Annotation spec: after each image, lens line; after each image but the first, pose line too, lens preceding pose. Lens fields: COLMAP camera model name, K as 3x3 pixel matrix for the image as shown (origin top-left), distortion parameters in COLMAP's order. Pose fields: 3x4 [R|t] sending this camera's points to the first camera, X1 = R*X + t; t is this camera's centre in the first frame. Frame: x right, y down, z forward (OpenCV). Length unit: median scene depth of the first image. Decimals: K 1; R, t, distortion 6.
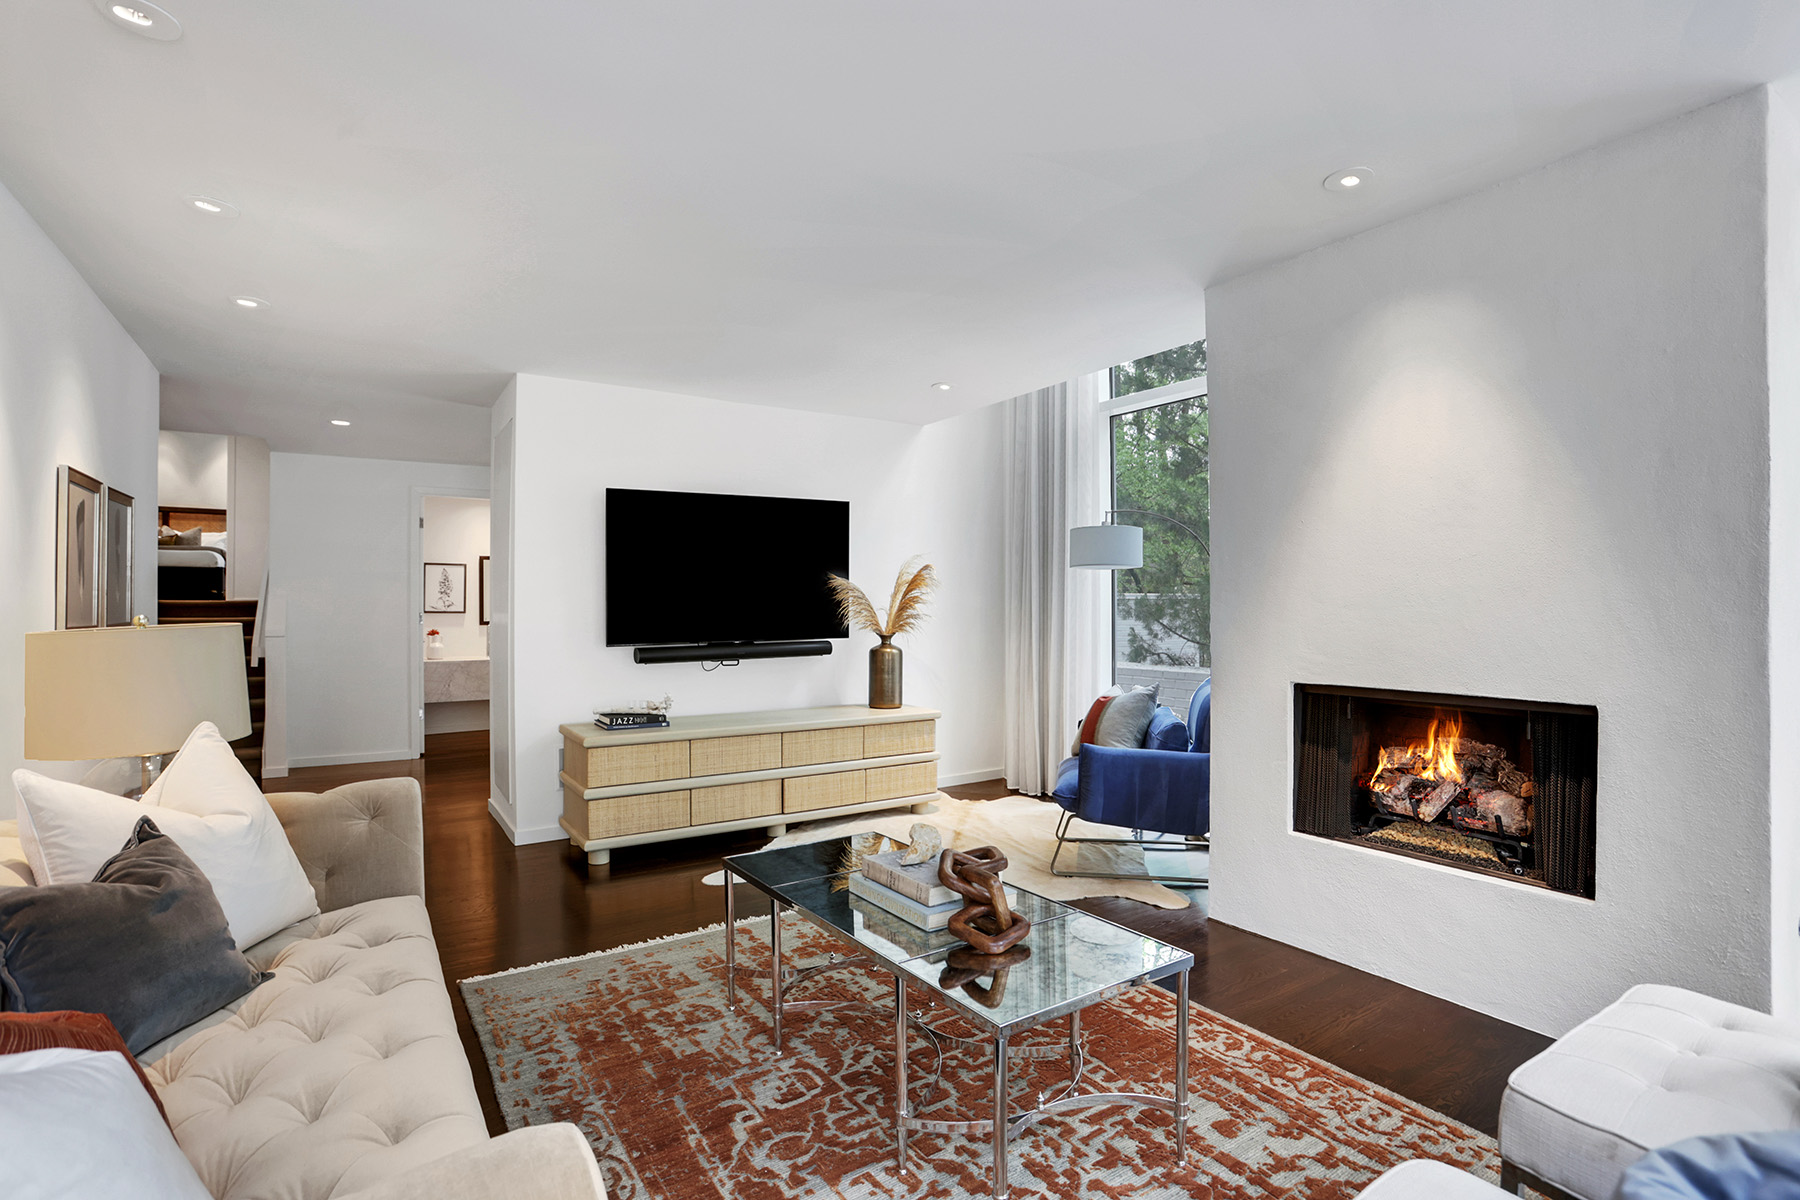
lens RADIAL K [[849.0, 0, 902.2], [0, 849.0, 600.6], [0, 0, 1]] dist [-0.095848, 0.041074]
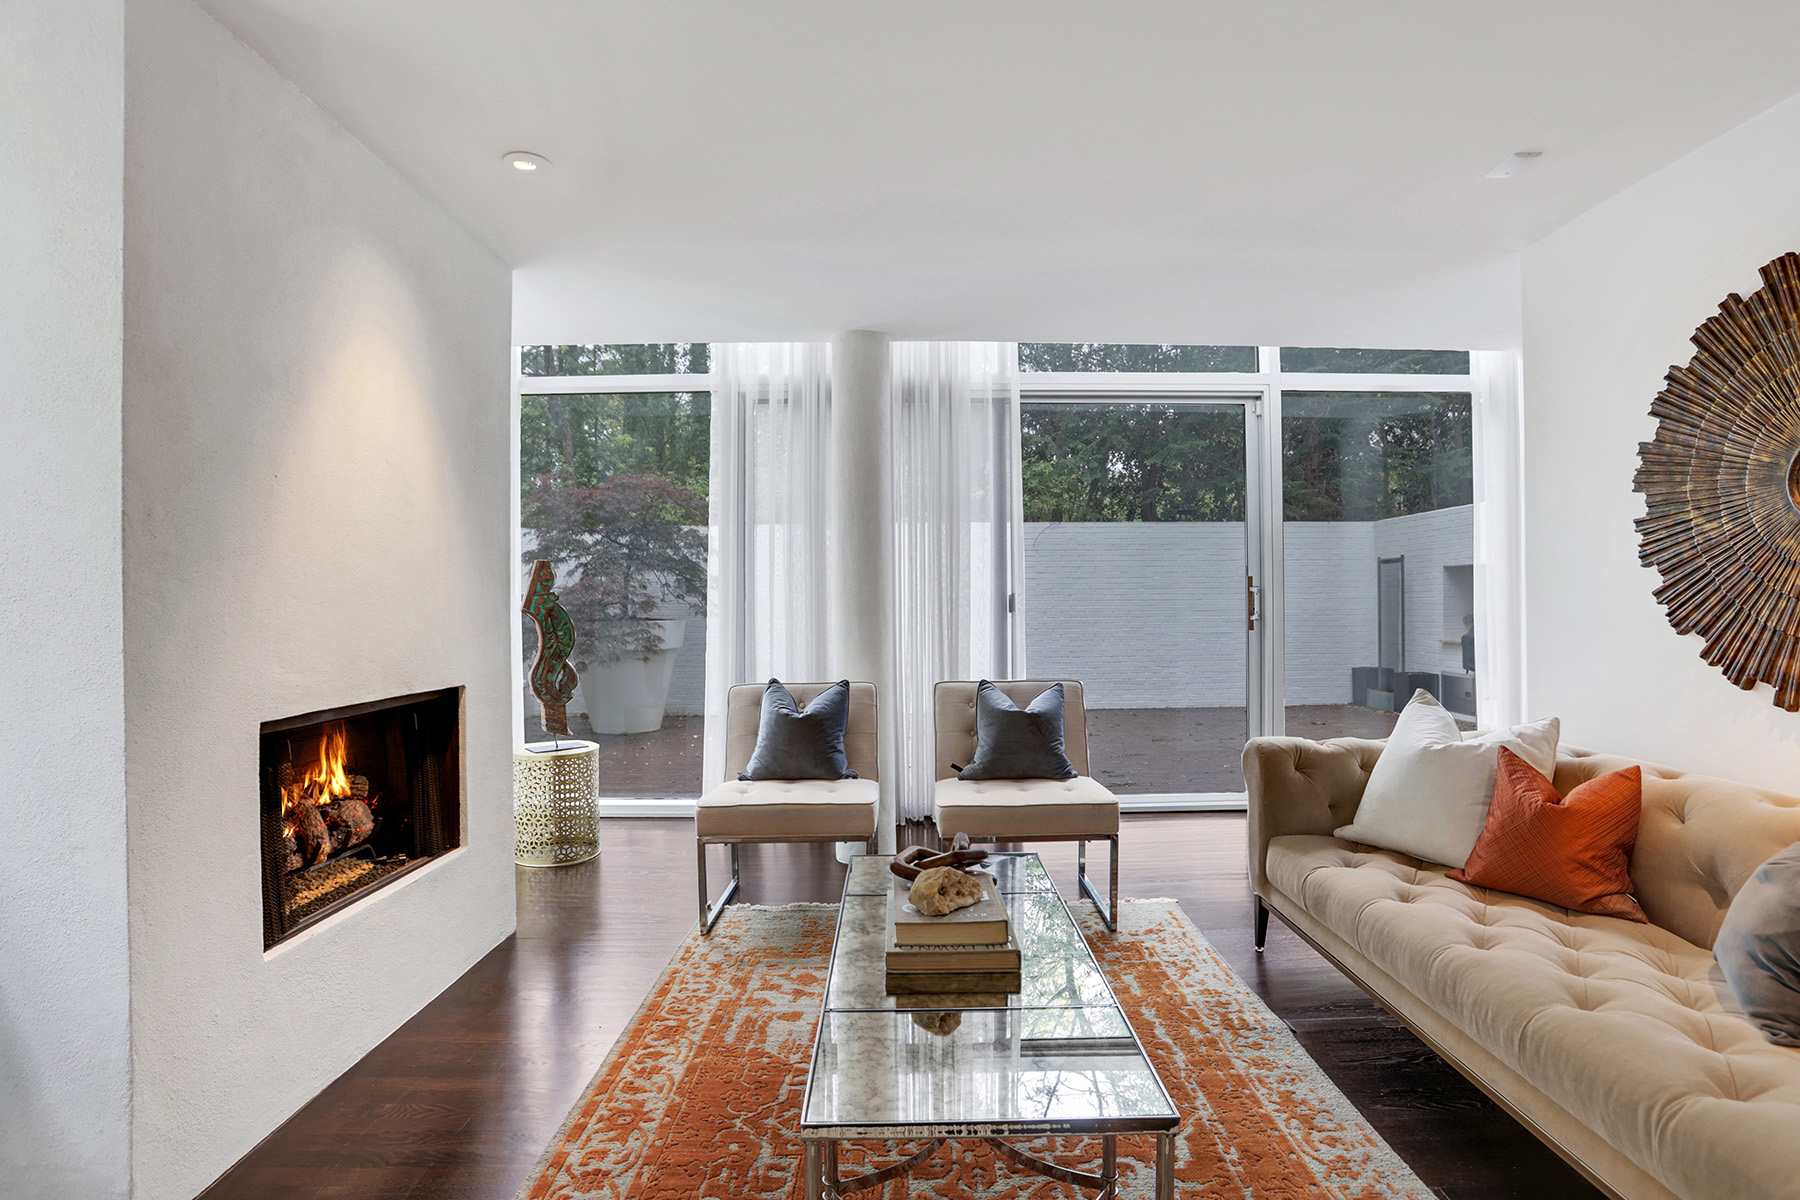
lens RADIAL K [[849.0, 0, 902.2], [0, 849.0, 600.6], [0, 0, 1]] dist [-0.095848, 0.041074]
pose [[-0.832338, 0.009876, 0.554180, -0.404779], [0.007191, 0.999950, -0.007020, 0.015159], [-0.554221, -0.001858, -0.832367, 1.739069]]
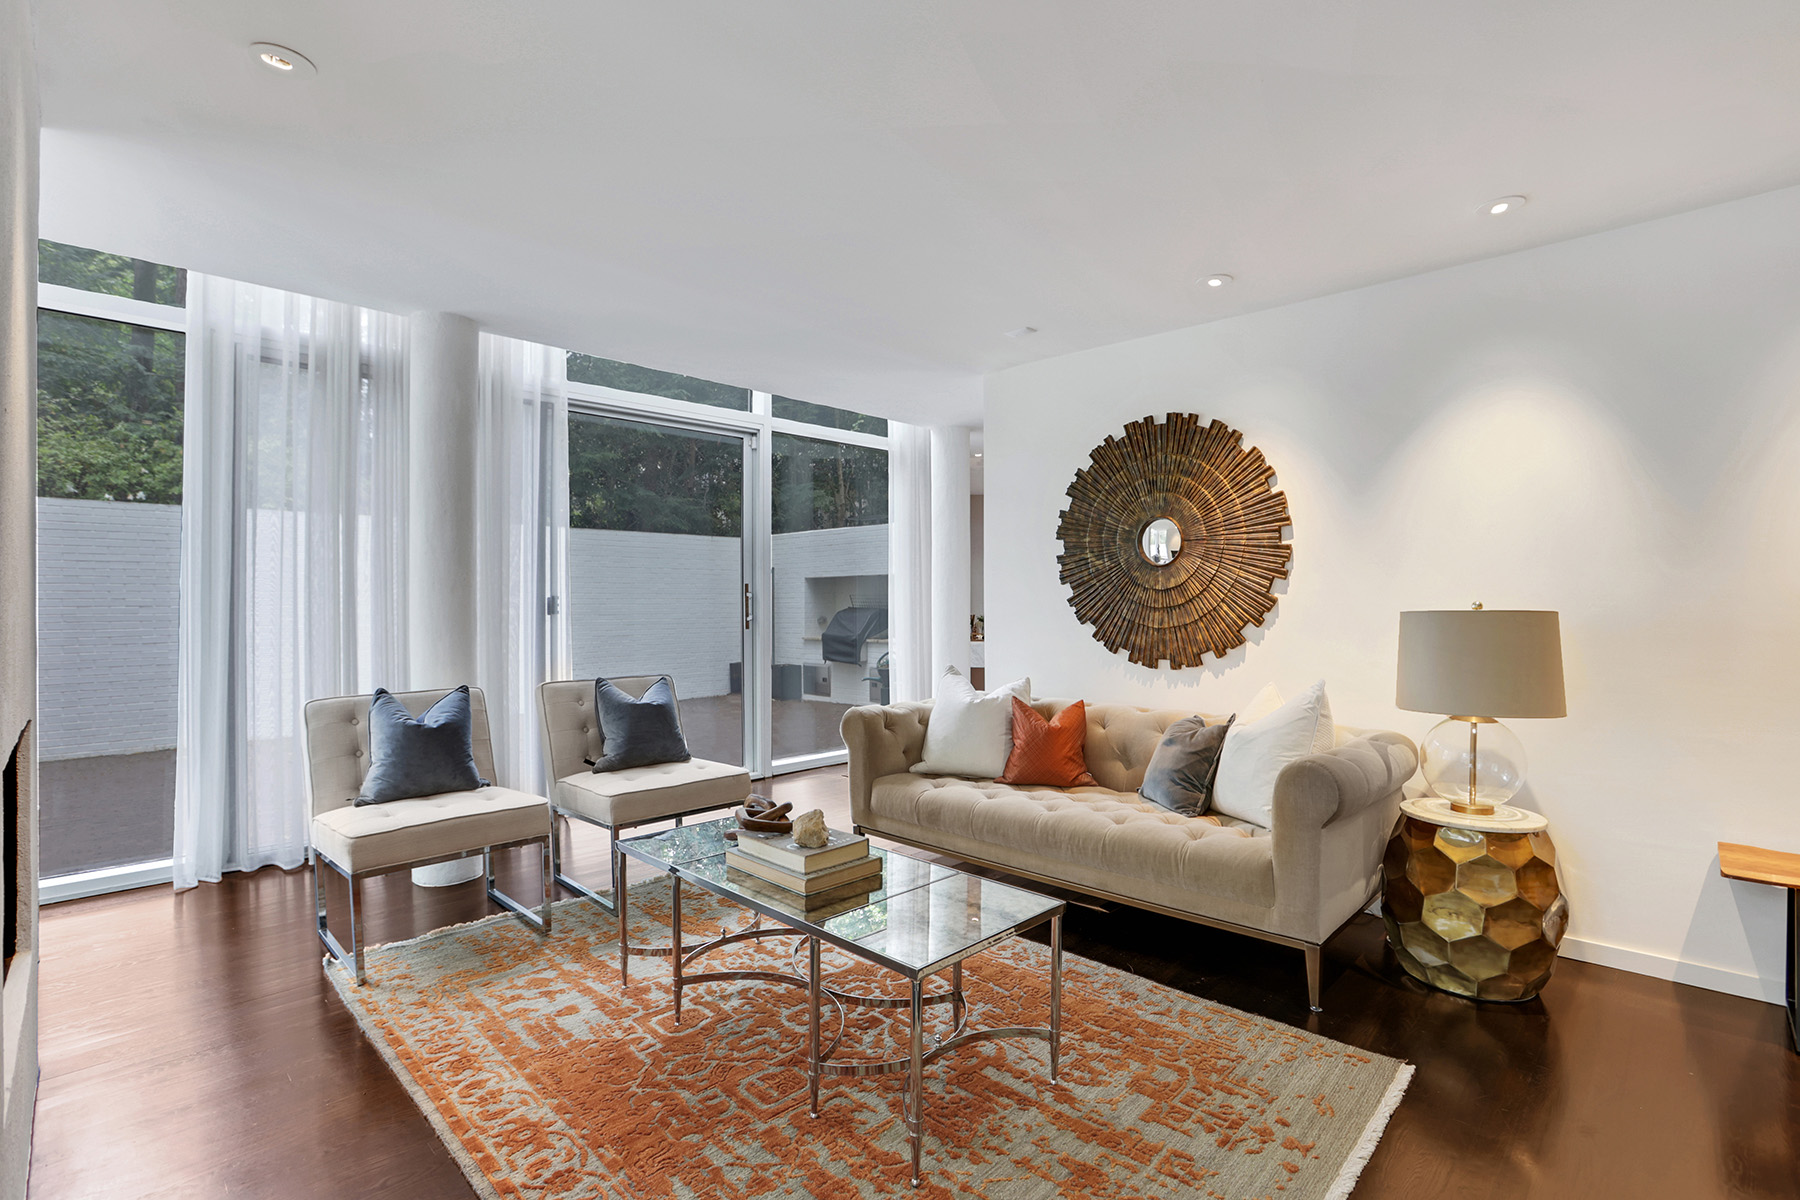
lens RADIAL K [[849.0, 0, 902.2], [0, 849.0, 600.6], [0, 0, 1]] dist [-0.095848, 0.041074]
pose [[-0.978578, 0.005238, -0.205811, 0.129891], [0.006765, 0.999955, -0.006717, 0.016263], [0.205767, -0.007965, -0.978569, 2.091233]]
